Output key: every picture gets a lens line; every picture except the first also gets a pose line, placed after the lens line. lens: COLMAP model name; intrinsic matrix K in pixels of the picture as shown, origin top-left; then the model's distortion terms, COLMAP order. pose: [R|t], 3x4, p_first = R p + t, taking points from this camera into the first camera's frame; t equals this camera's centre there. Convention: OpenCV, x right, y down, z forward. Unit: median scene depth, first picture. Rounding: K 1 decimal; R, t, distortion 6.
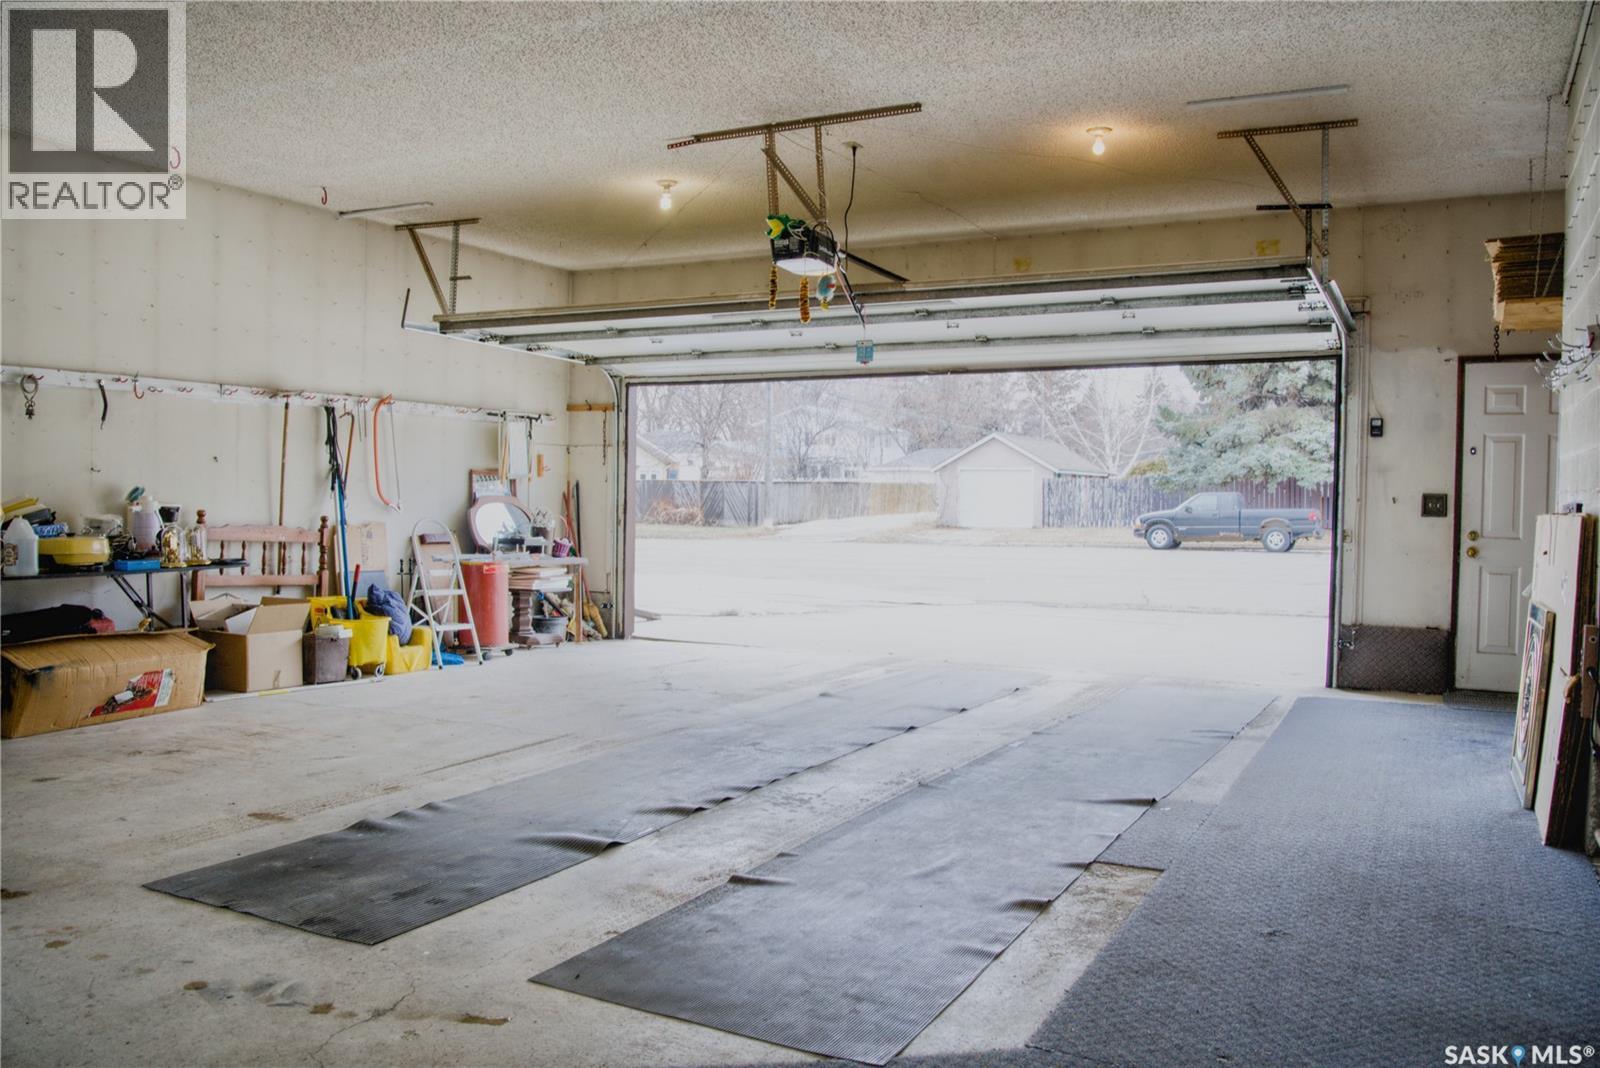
lens RADIAL K [[1291.9, 0, 796.2], [0, 1291.9, 530.0], [0, 0, 1]] dist [-0.103513, 0.079876]
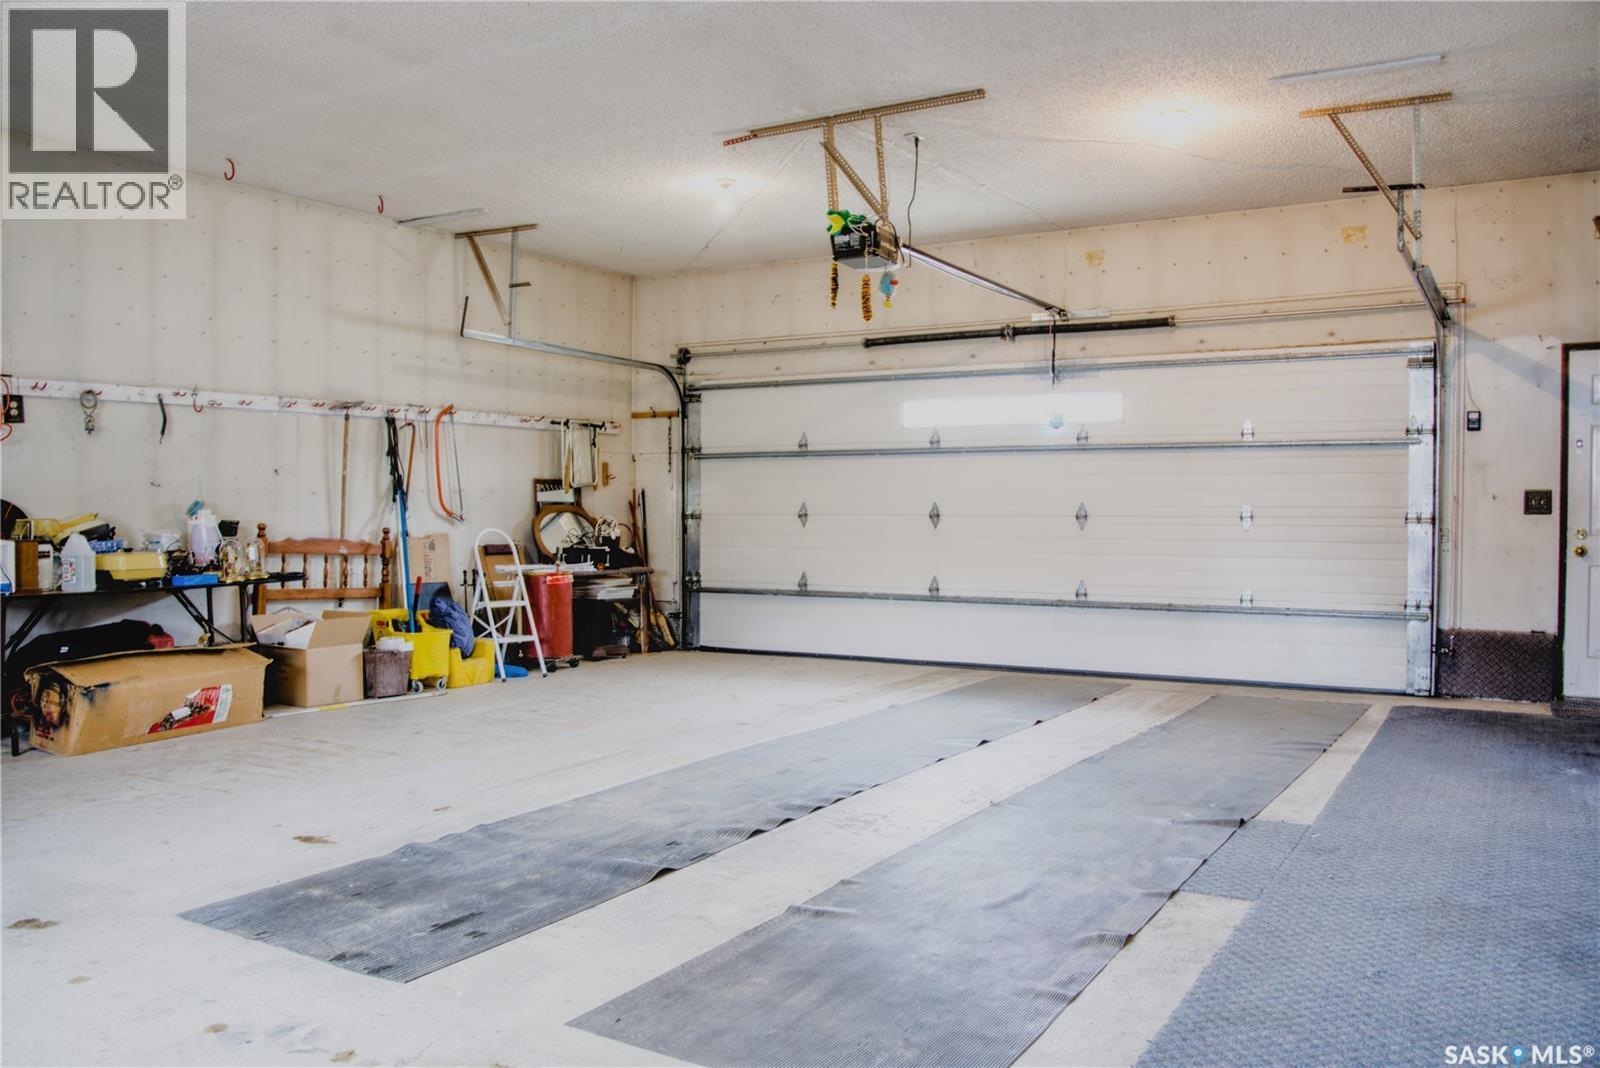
lens RADIAL K [[1291.9, 0, 796.2], [0, 1291.9, 530.0], [0, 0, 1]] dist [-0.103513, 0.079876]
pose [[0.998198, -0.012080, -0.058779, 0.008125], [0.011820, 0.999919, -0.004767, -0.001115], [0.058832, 0.004064, 0.998260, 0.035440]]
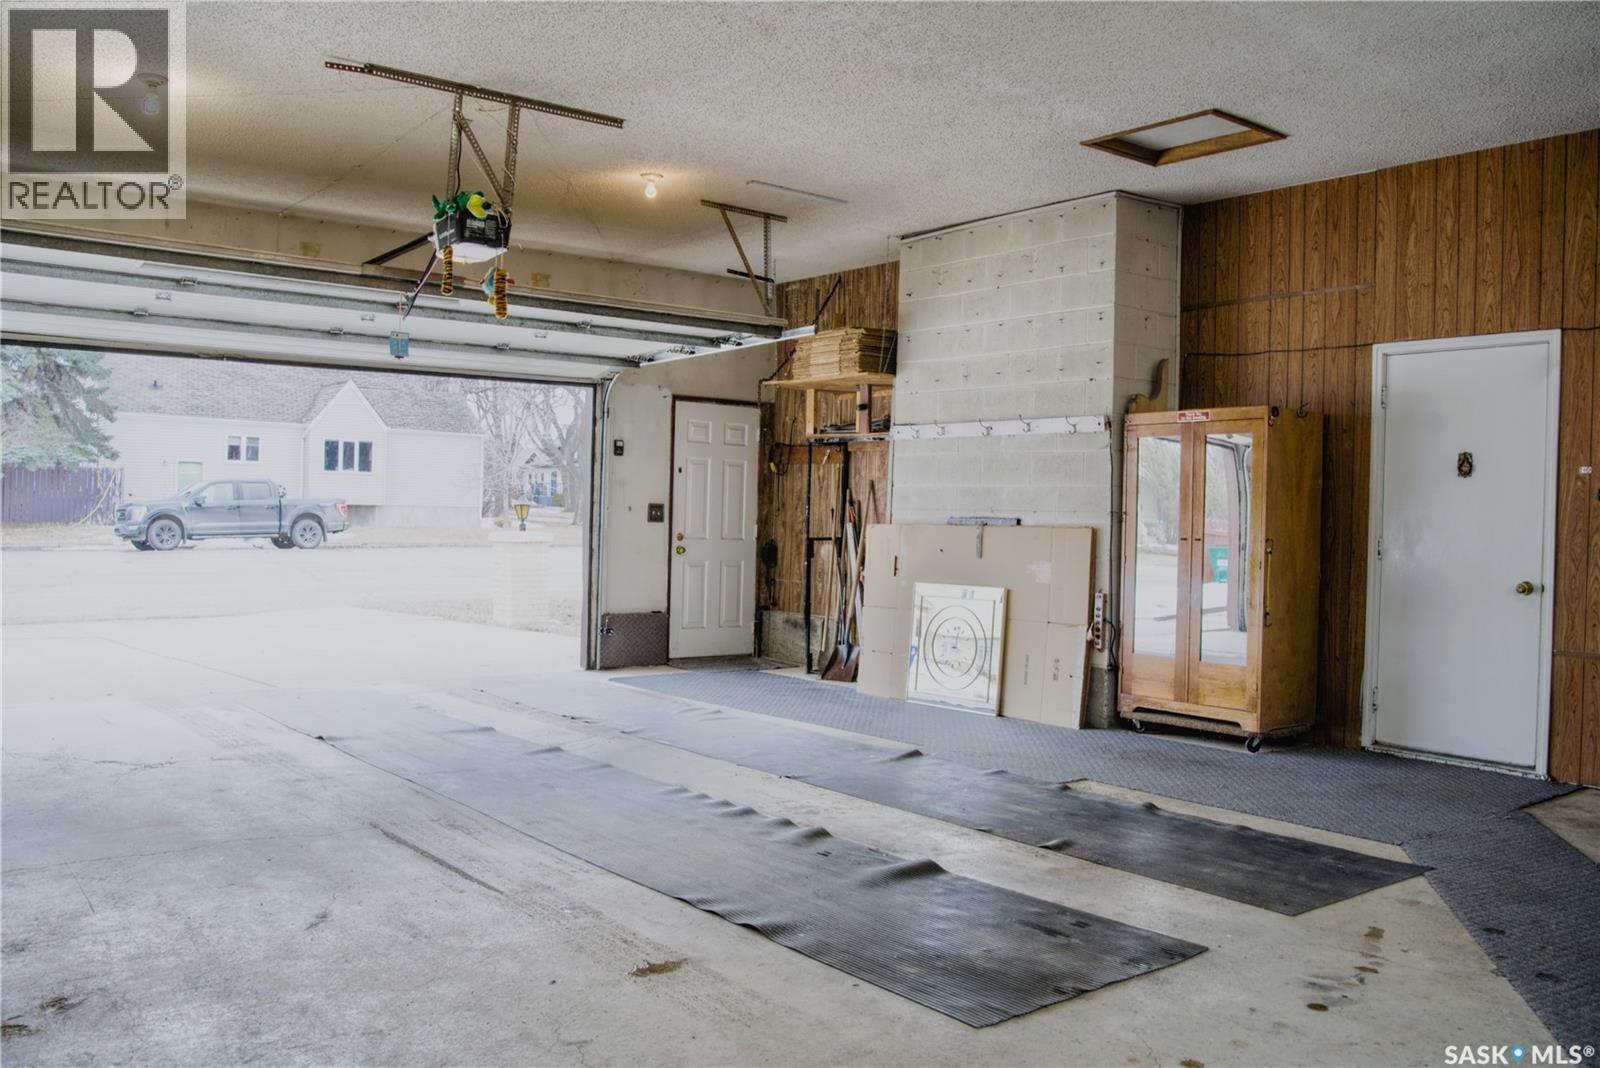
lens RADIAL K [[1291.9, 0, 796.2], [0, 1291.9, 530.0], [0, 0, 1]] dist [-0.103513, 0.079876]
pose [[0.408674, -0.014639, 0.912563, -0.706870], [0.006208, 0.999893, 0.013259, -0.022234], [-0.912659, 0.000246, 0.408721, 0.426317]]
